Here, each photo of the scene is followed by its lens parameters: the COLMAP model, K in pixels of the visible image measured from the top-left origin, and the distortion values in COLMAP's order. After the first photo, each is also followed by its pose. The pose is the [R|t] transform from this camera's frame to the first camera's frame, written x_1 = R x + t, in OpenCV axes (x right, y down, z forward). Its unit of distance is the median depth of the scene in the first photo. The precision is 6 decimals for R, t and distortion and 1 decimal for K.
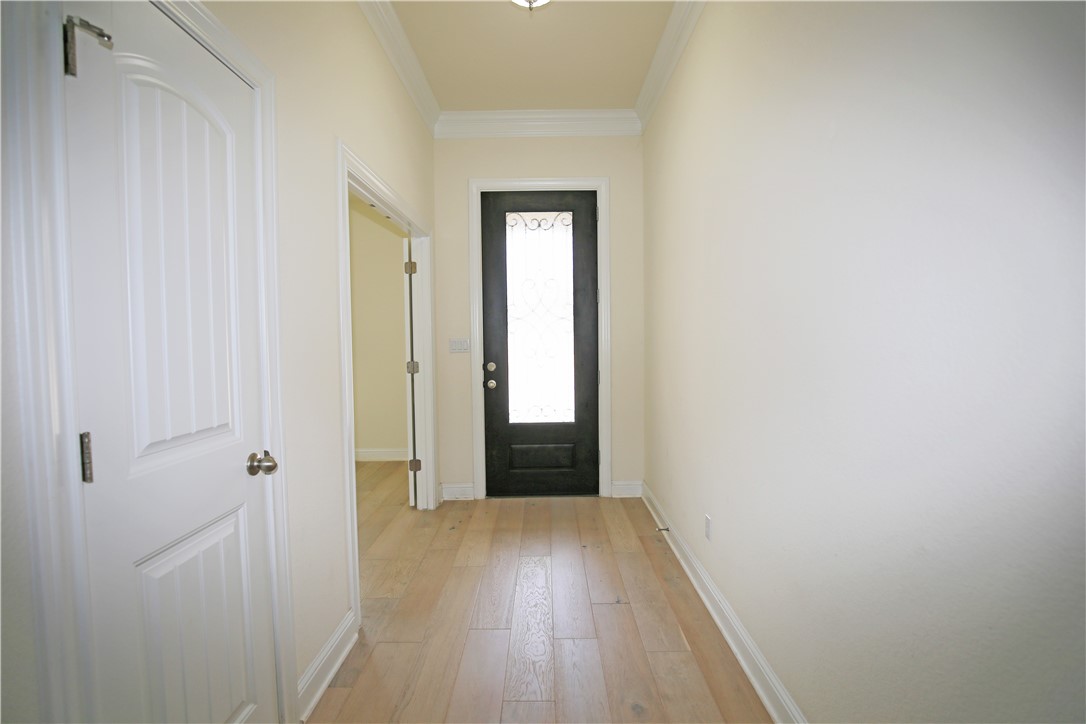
lens RADIAL K [[498.0, 0, 543.0], [0, 498.0, 362.0], [0, 0, 1]] dist [-0.022700, 0.000069]
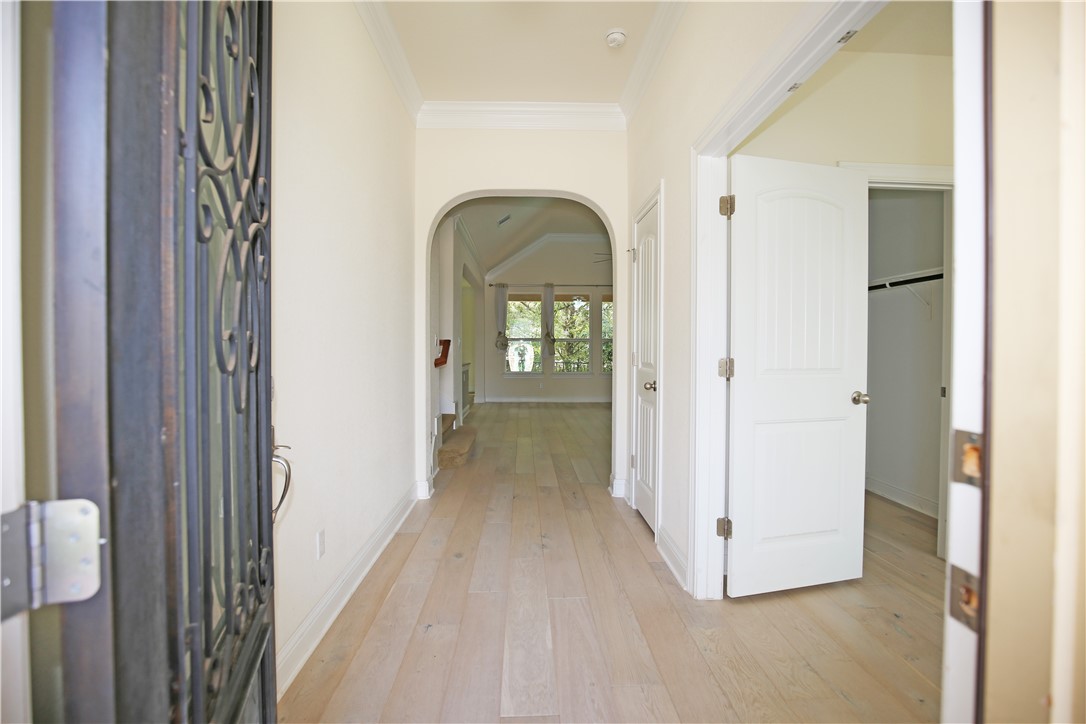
lens RADIAL K [[498.0, 0, 543.0], [0, 498.0, 362.0], [0, 0, 1]] dist [-0.022700, 0.000069]
pose [[-0.998870, 0.014263, -0.045339, -0.014204], [0.011231, 0.997728, 0.066432, -0.029575], [0.046184, 0.065848, -0.996760, 1.821901]]
